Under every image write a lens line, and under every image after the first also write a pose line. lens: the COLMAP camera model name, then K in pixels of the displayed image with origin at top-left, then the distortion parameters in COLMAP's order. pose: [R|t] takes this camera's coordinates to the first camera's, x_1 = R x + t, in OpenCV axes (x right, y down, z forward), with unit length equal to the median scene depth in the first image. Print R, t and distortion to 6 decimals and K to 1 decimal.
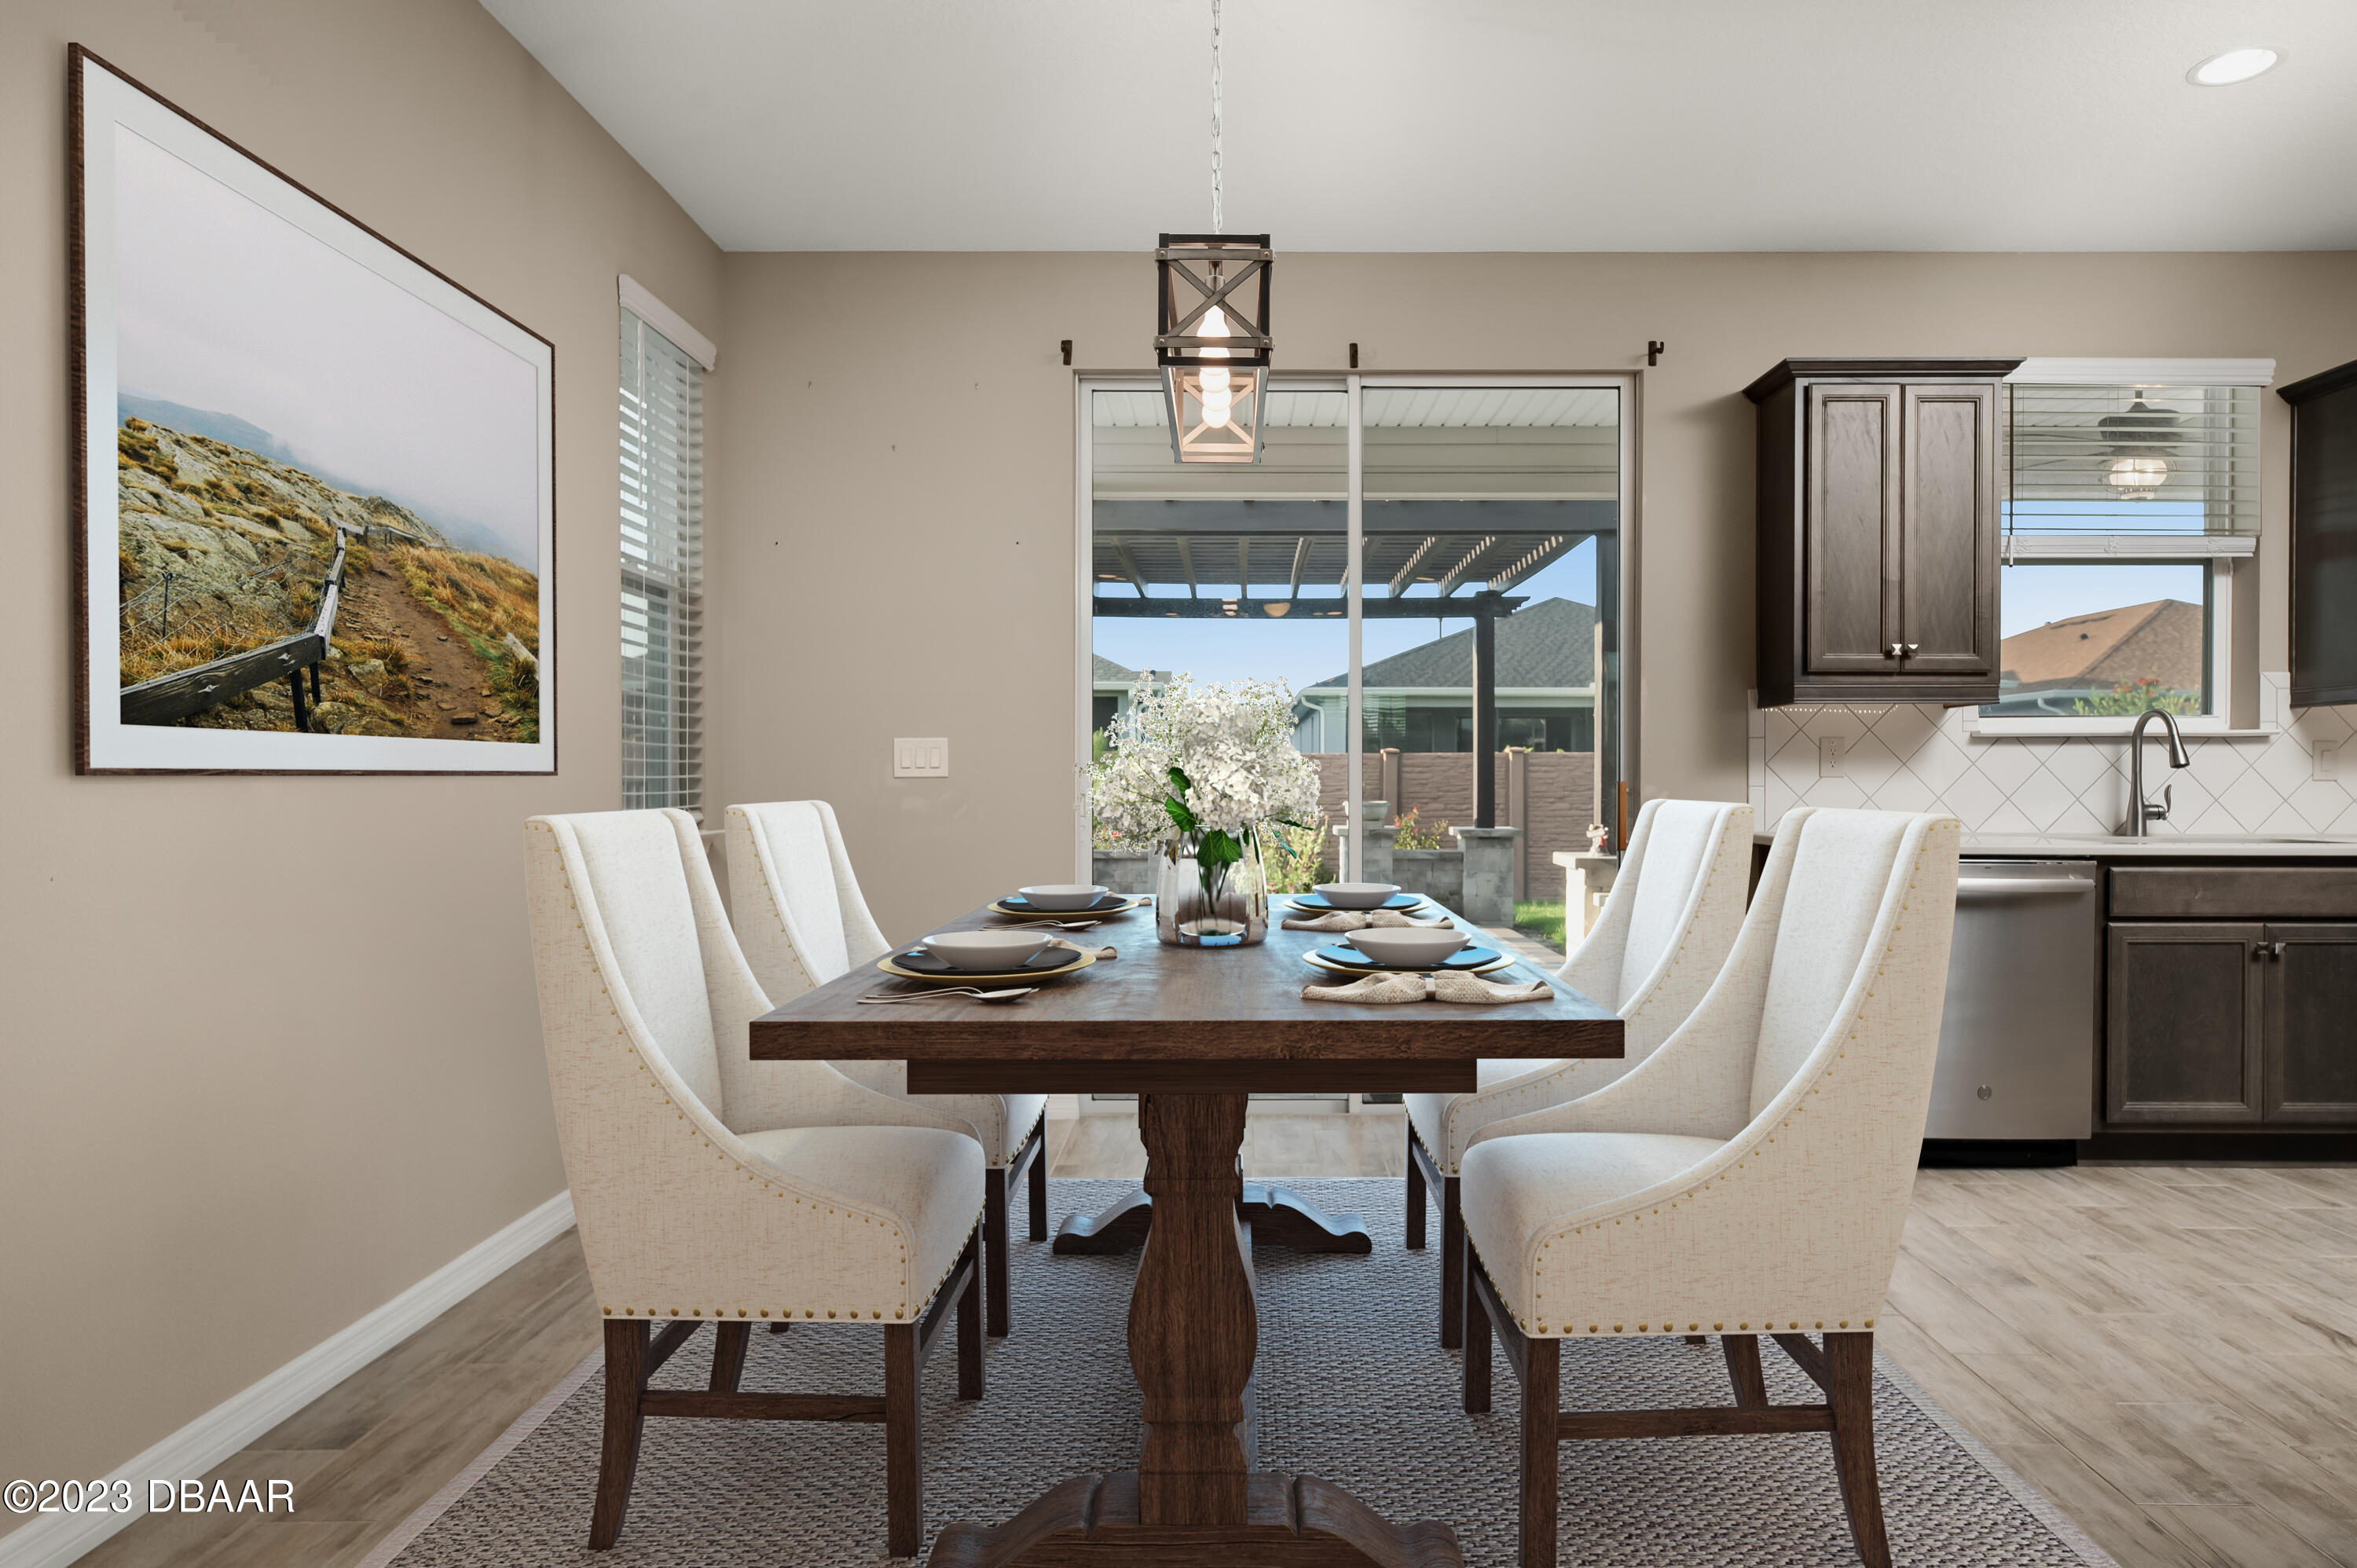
lens RADIAL K [[1435.9, 0, 1228.3], [0, 1435.9, 781.5], [0, 0, 1]] dist [0.007058, 0.002933]
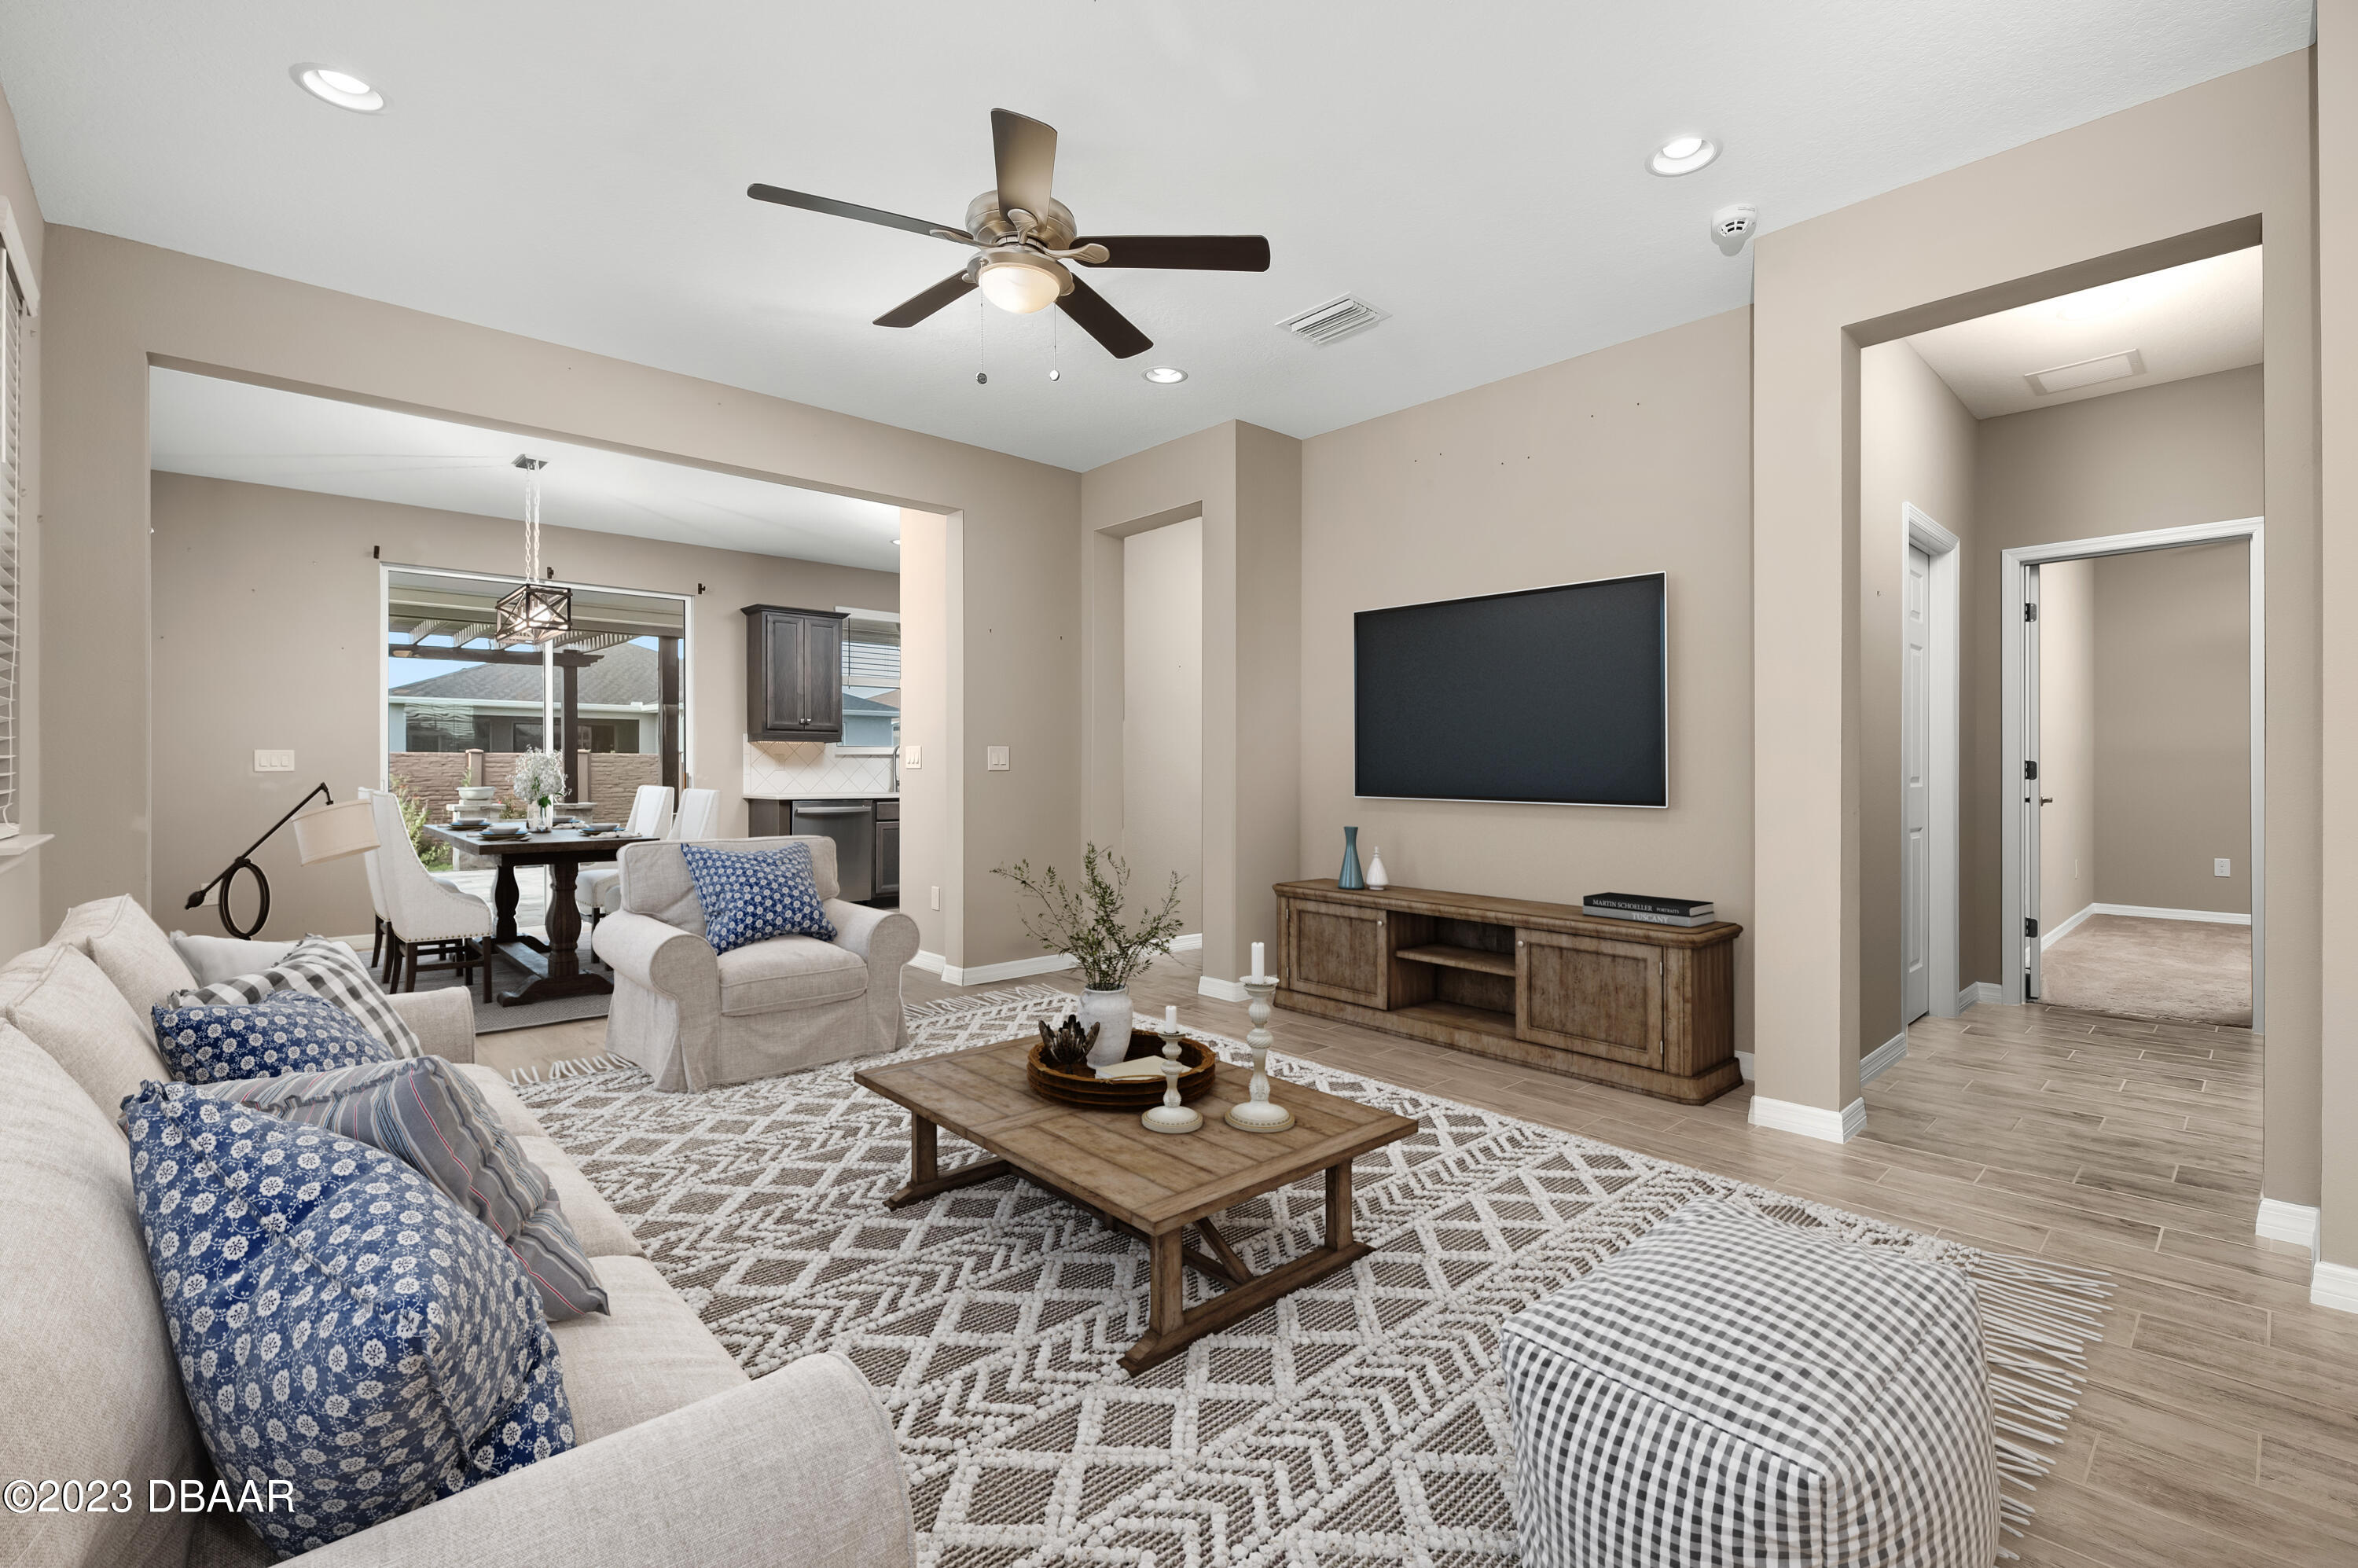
lens RADIAL K [[1040.4, 0, 1198.1], [0, 1040.4, 764.5], [0, 0, 1]] dist [0.024448, -0.000980]
pose [[0.729725, 0.000700, 0.683740, -0.282050], [0.003620, 0.999982, -0.004888, -0.001653], [-0.683731, 0.006042, 0.729709, -0.804883]]
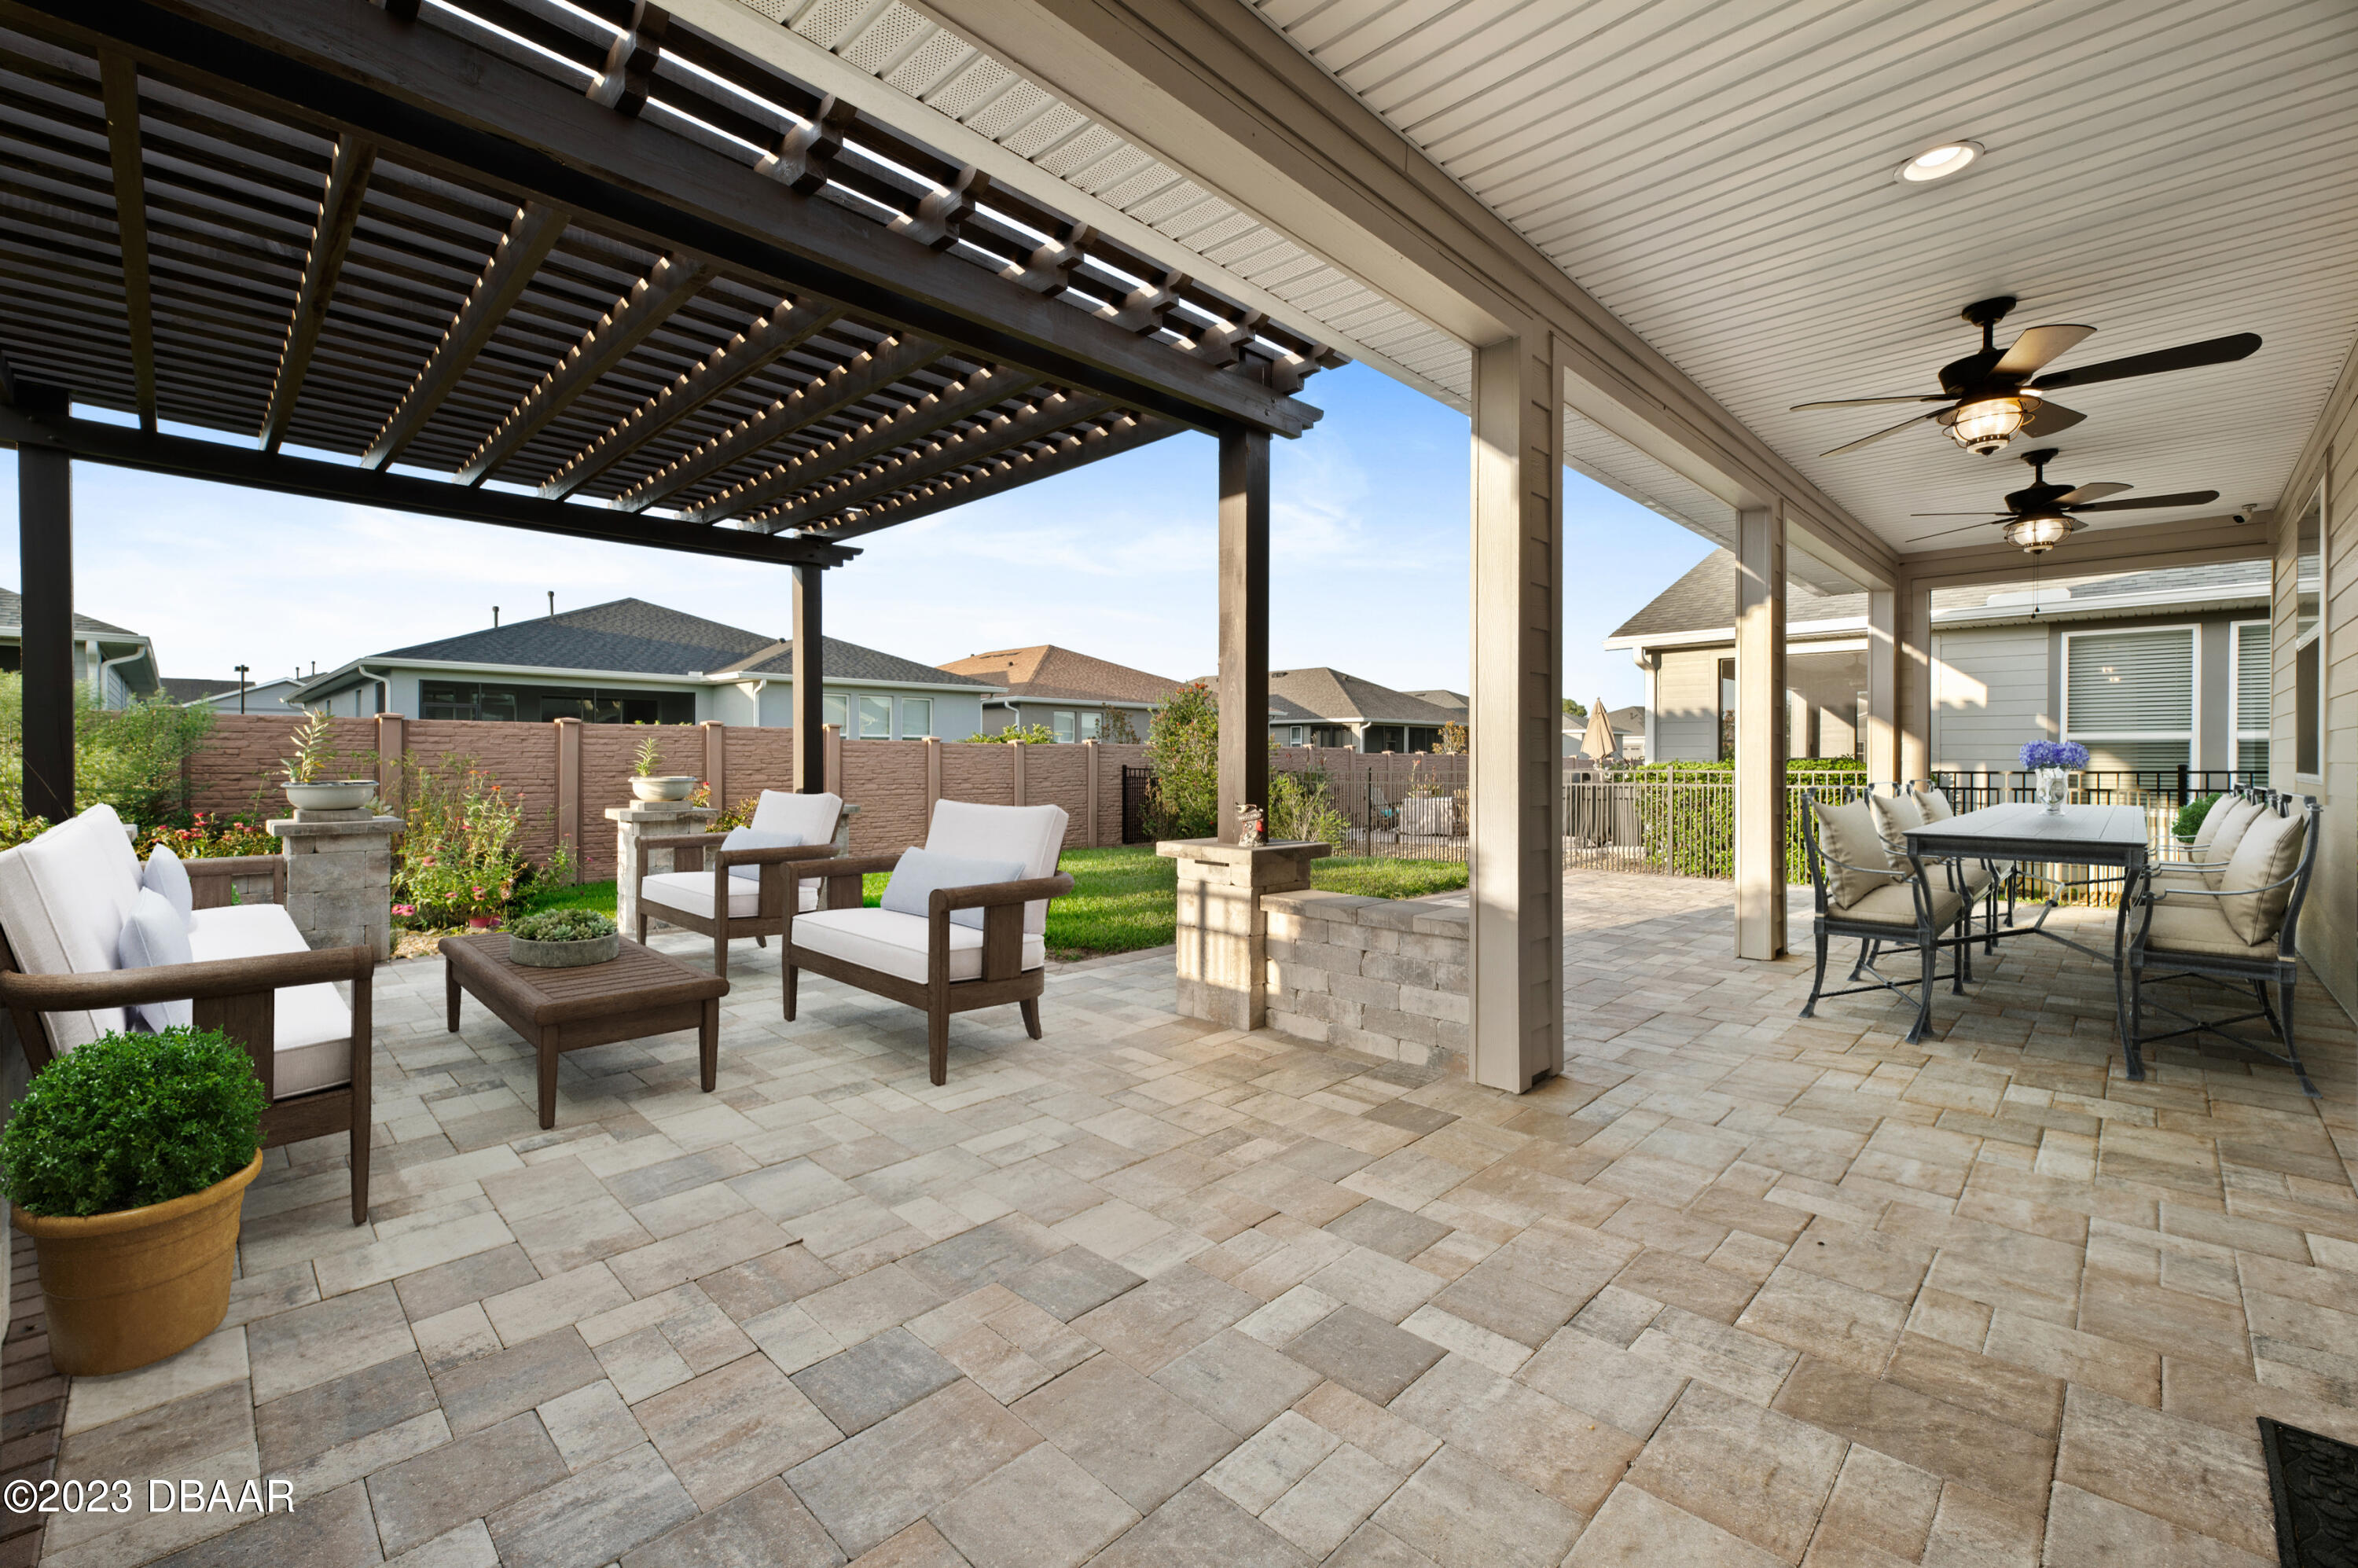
lens RADIAL K [[969.9, 0, 1189.0], [0, 969.9, 749.4], [0, 0, 1]] dist [0.011289, -0.001074]
pose [[0.691125, 0.006978, 0.722701, -0.247769], [-0.001292, 0.999964, -0.008419, 0.008258], [-0.722734, 0.004885, 0.691109, 1.140062]]
